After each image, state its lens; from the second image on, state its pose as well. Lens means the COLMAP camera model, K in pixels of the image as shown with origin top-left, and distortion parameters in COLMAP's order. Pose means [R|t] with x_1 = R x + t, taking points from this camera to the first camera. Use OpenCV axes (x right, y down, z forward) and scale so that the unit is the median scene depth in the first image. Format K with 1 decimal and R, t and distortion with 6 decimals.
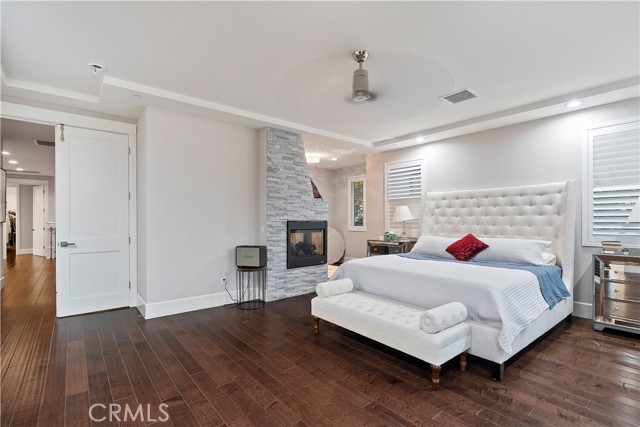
lens RADIAL K [[292.6, 0, 321.3], [0, 292.6, 216.7], [0, 0, 1]] dist [-0.002163, 0.000383]
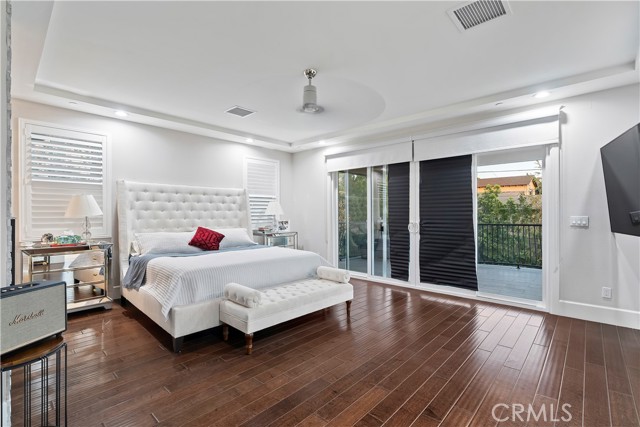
lens RADIAL K [[292.6, 0, 321.3], [0, 292.6, 216.7], [0, 0, 1]] dist [-0.002163, 0.000383]
pose [[-0.125270, -0.008034, 0.992090, -0.638860], [-0.006610, 0.999952, 0.007263, 0.009544], [-0.992101, -0.005648, -0.125317, 0.692586]]
